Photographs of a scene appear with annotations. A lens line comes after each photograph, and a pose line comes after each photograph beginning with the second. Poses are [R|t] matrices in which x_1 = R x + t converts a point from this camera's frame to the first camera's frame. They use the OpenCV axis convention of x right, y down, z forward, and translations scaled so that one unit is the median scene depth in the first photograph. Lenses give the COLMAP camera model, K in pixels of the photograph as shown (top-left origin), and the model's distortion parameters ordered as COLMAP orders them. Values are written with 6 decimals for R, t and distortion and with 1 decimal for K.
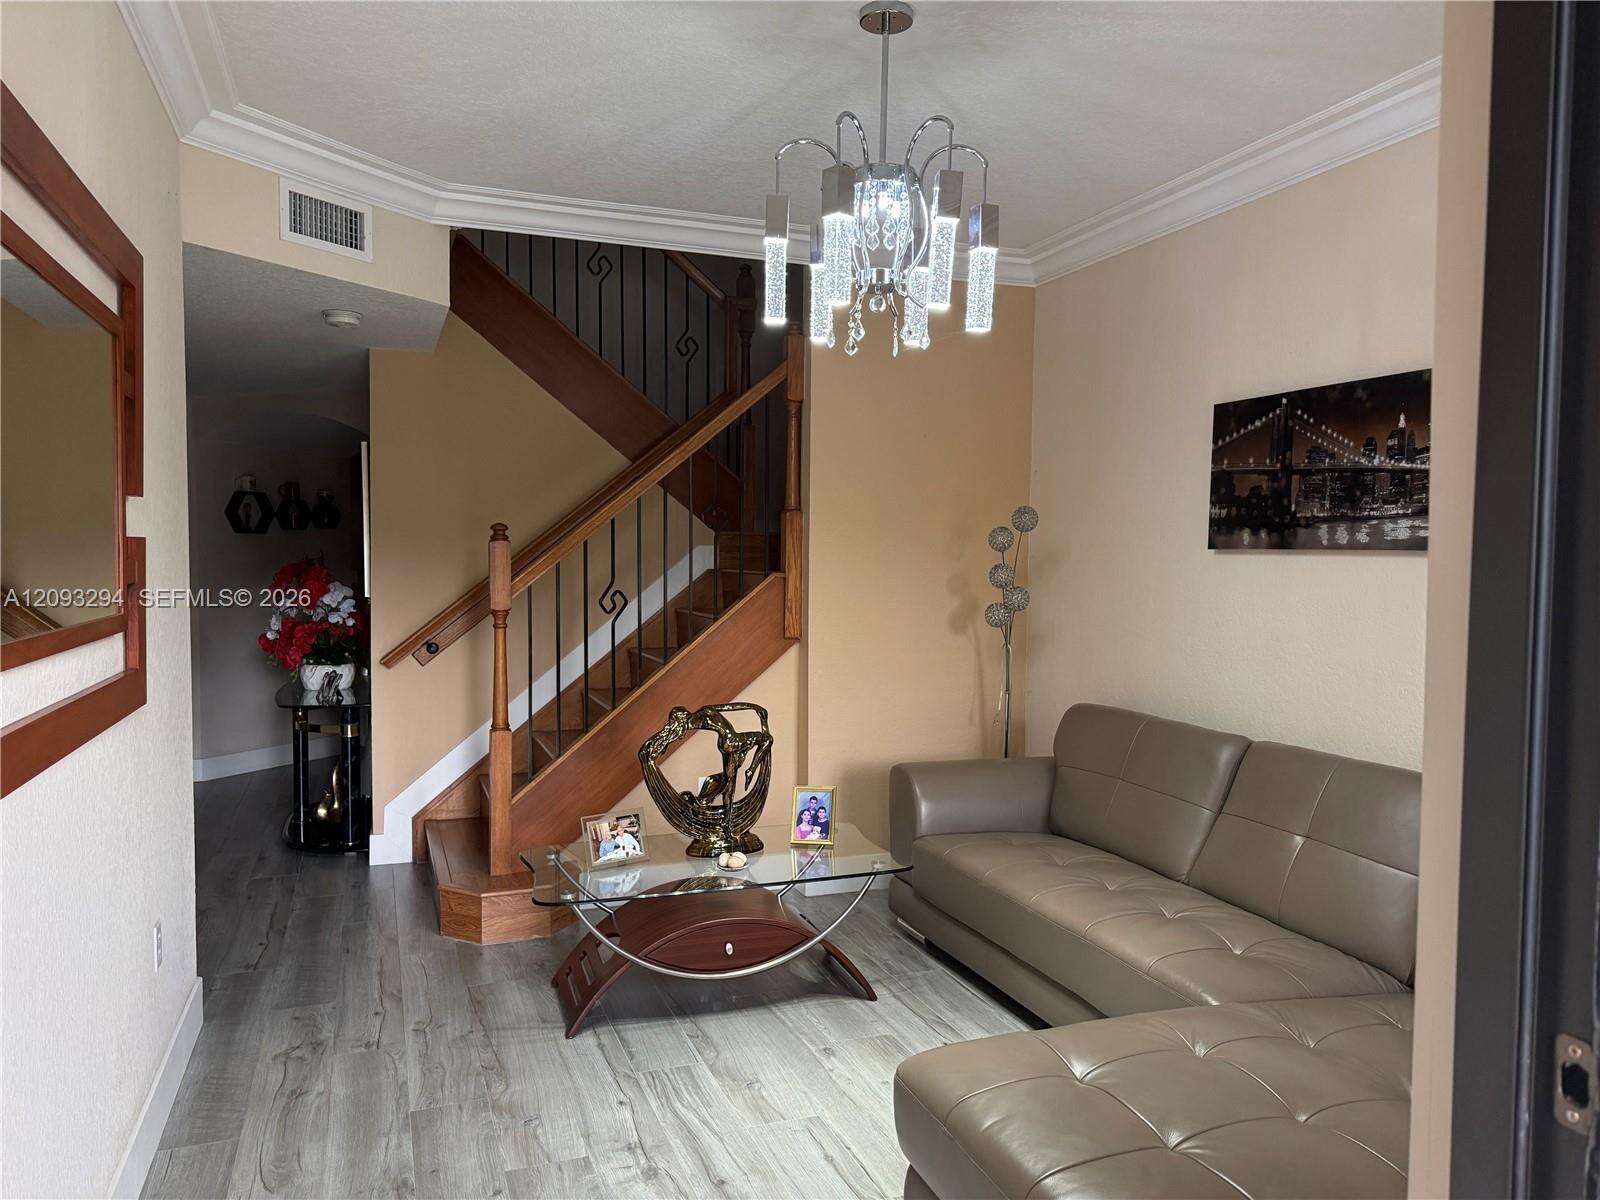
lens RADIAL K [[1132.2, 0, 798.5], [0, 1132.2, 603.8], [0, 0, 1]] dist [0.052478, -0.002643]
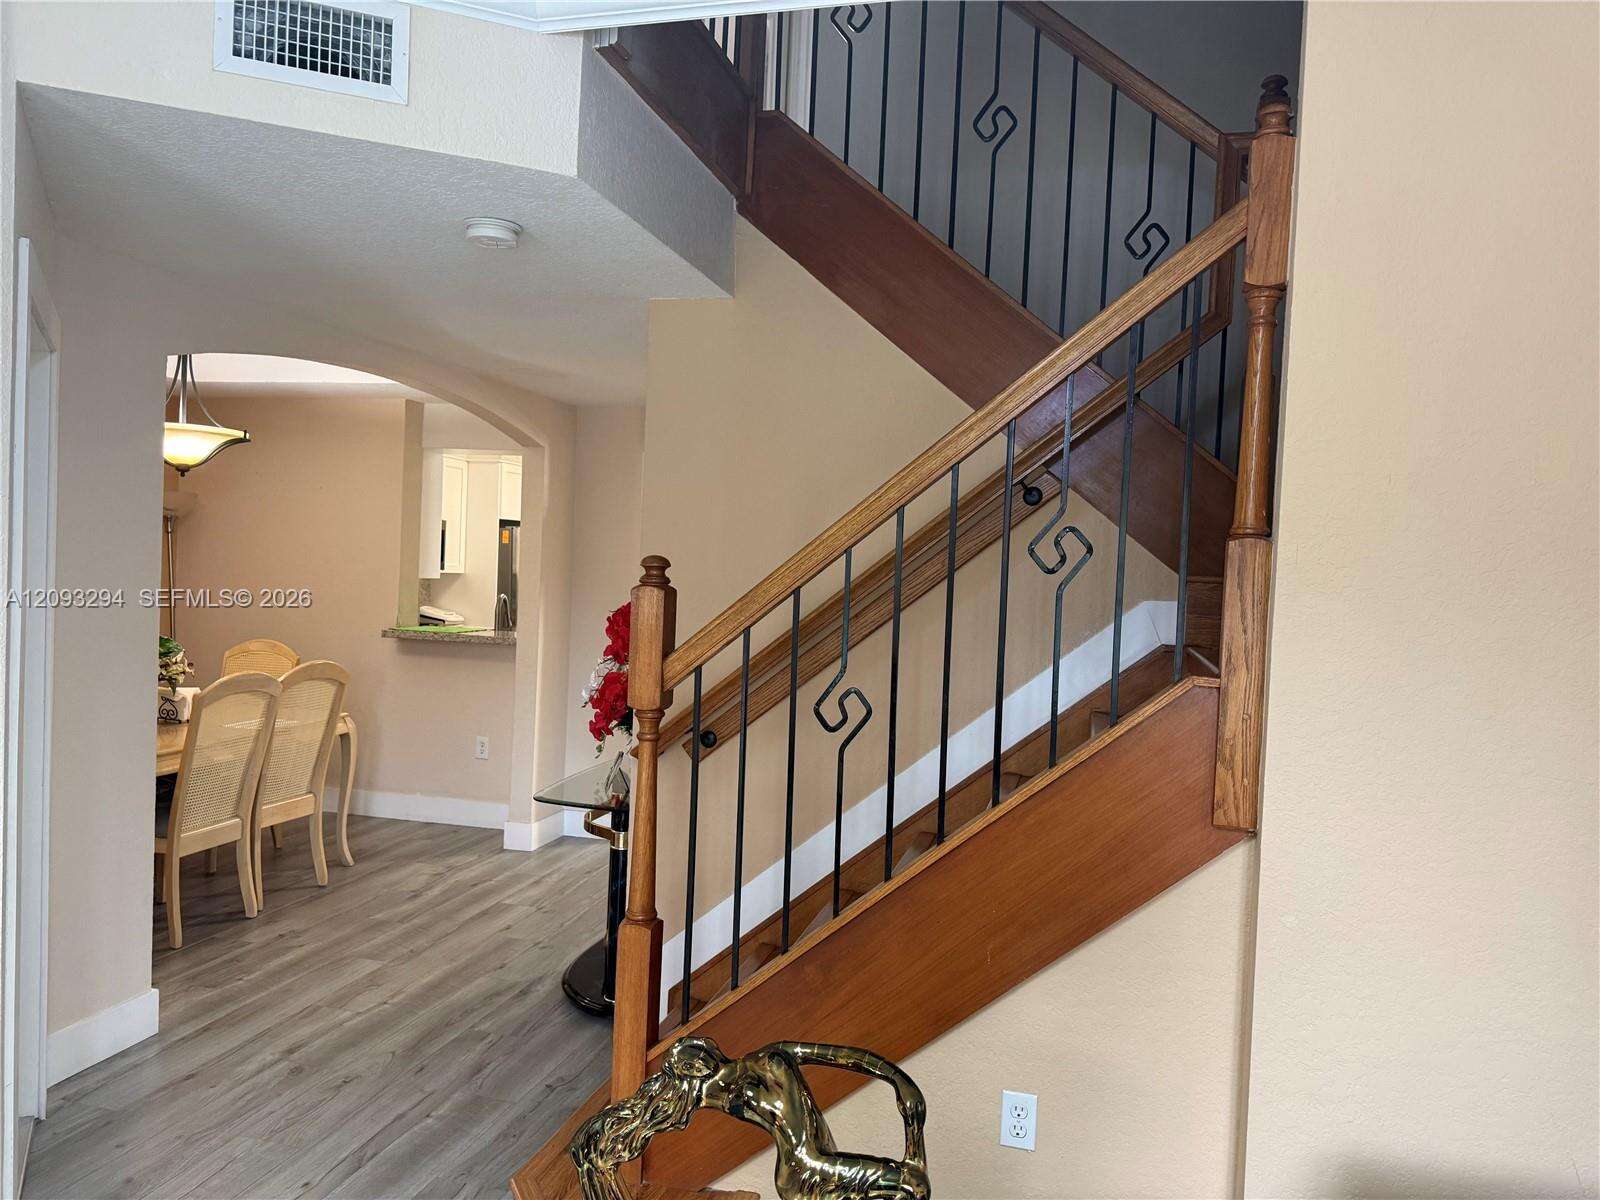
lens RADIAL K [[1132.2, 0, 803.6], [0, 1132.2, 590.8], [0, 0, 1]] dist [0.052478, -0.002643]
pose [[0.801546, 0.042910, -0.596392, 0.167186], [-0.057987, 0.998299, -0.006107, -0.067671], [0.595115, 0.039478, 0.802670, 0.744754]]
